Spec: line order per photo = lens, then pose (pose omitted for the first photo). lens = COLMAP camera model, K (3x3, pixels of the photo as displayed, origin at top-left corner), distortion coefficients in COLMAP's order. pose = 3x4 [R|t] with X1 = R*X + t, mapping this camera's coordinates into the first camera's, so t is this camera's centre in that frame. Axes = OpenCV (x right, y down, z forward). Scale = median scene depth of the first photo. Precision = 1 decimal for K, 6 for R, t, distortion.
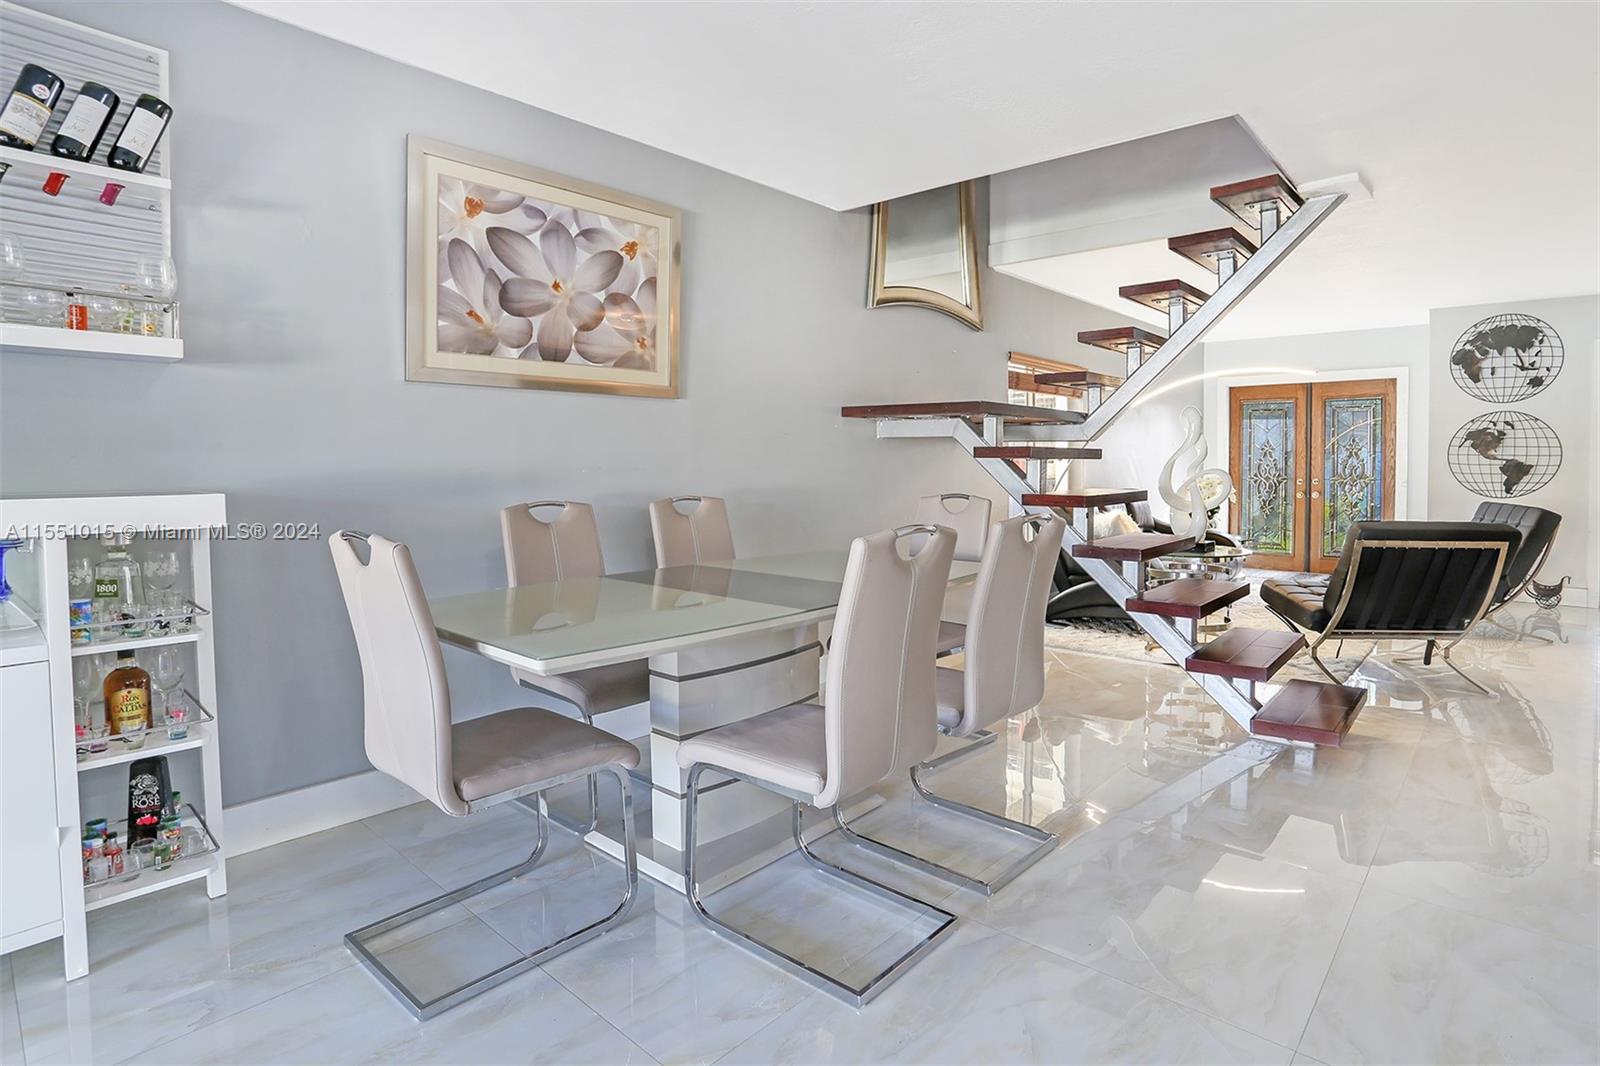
lens RADIAL K [[832.4, 0, 820.1], [0, 832.4, 492.5], [0, 0, 1]] dist [-0.065330, 0.025066]
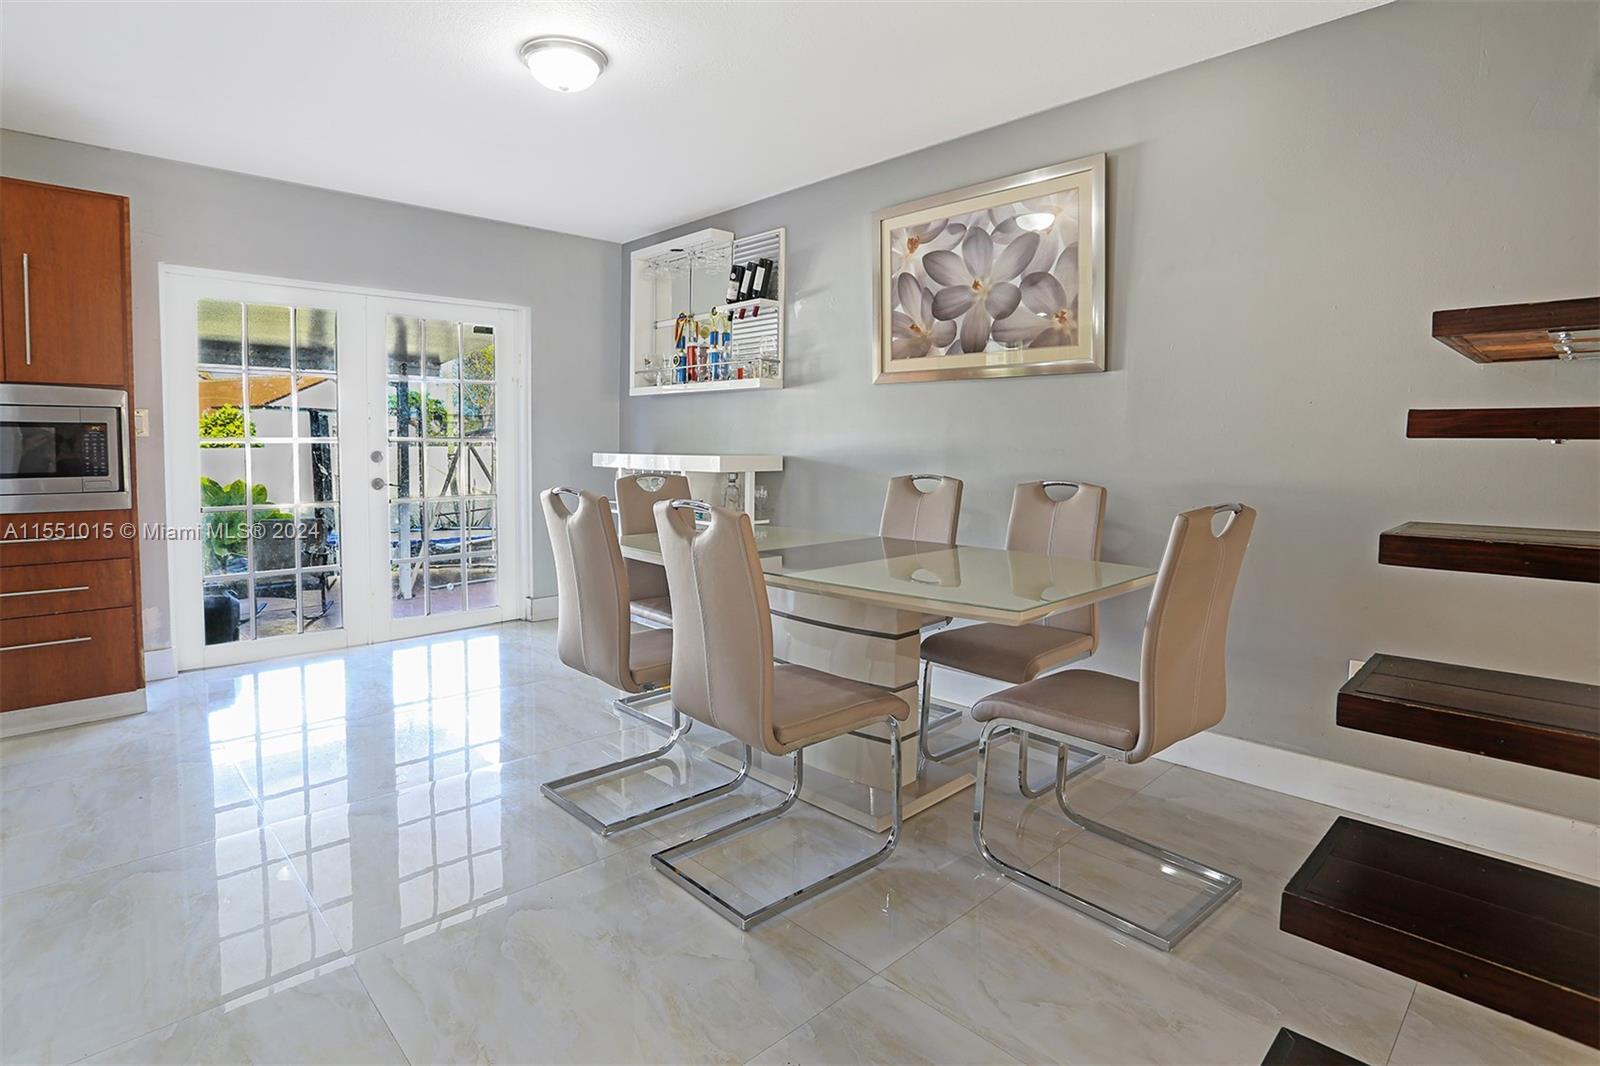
lens RADIAL K [[832.4, 0, 780.2], [0, 832.4, 430.5], [0, 0, 1]] dist [-0.065330, 0.025066]
pose [[-0.071693, -0.009868, -0.997378, 0.612653], [-0.033901, 0.999397, -0.007451, -0.026461], [0.996850, 0.033278, -0.071984, 0.613891]]
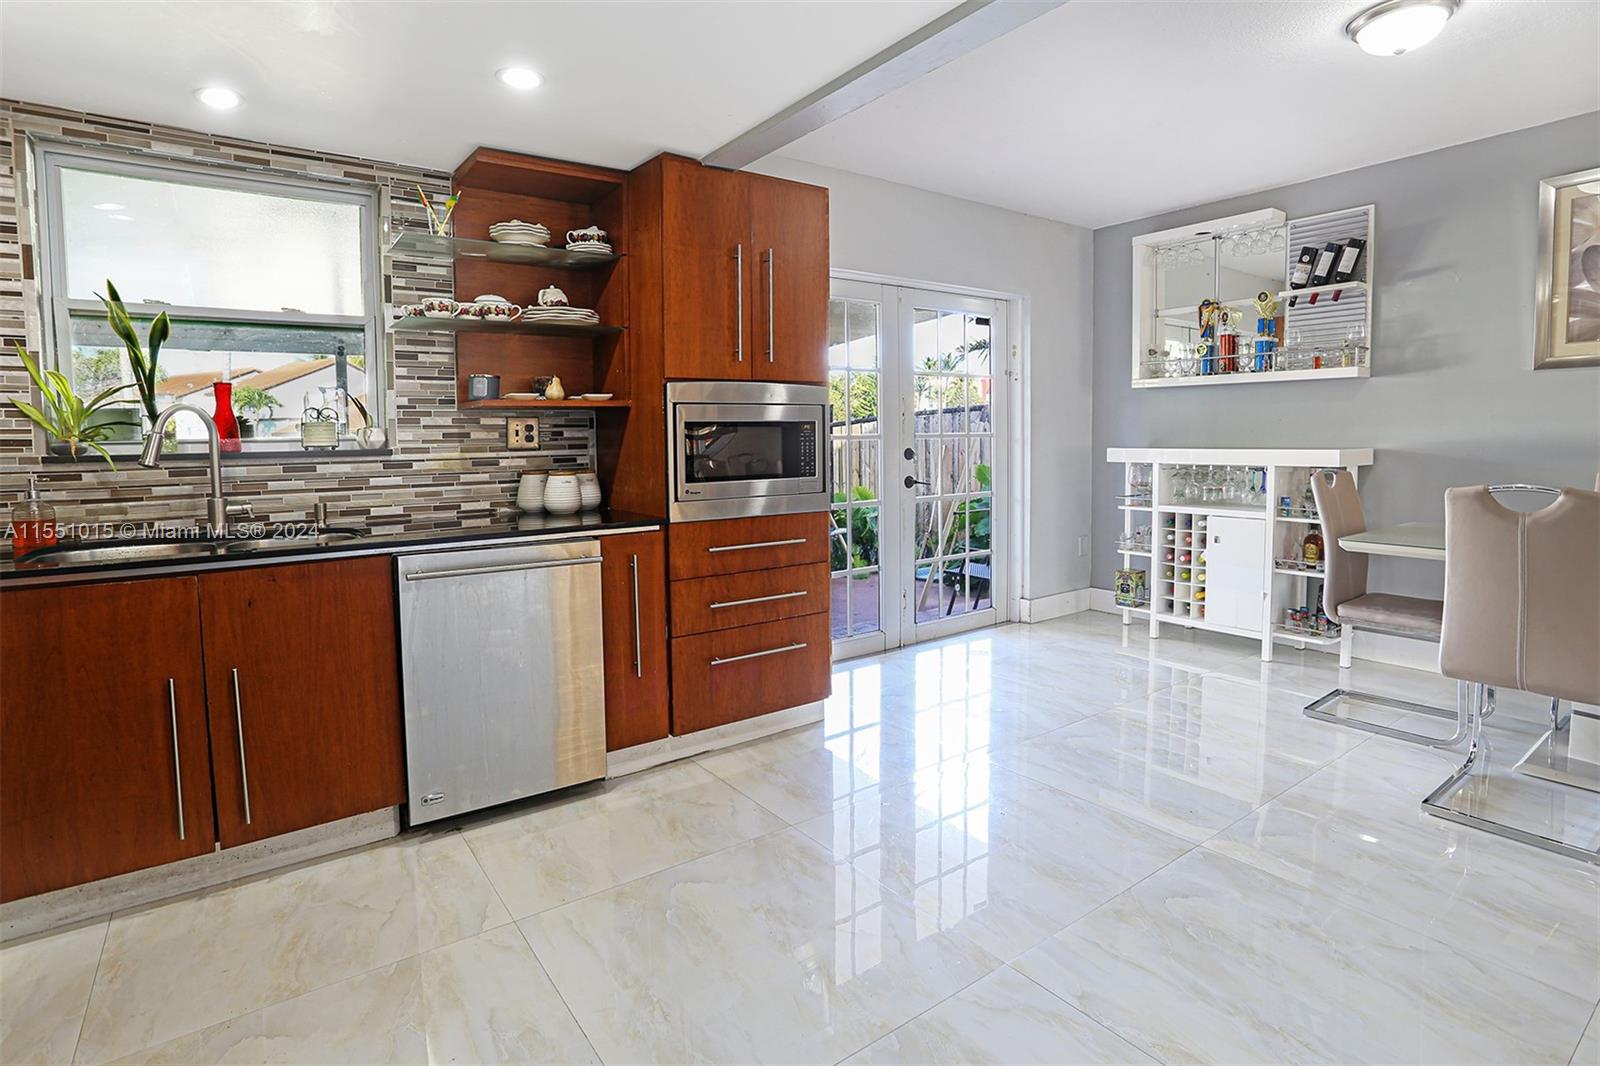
lens RADIAL K [[832.4, 0, 825.3], [0, 832.4, 501.4], [0, 0, 1]] dist [-0.065330, 0.025066]
pose [[-0.176345, 0.081242, -0.980970, 0.645227], [-0.019477, 0.996105, 0.085997, -0.010235], [0.984136, 0.034271, -0.174076, 0.063738]]
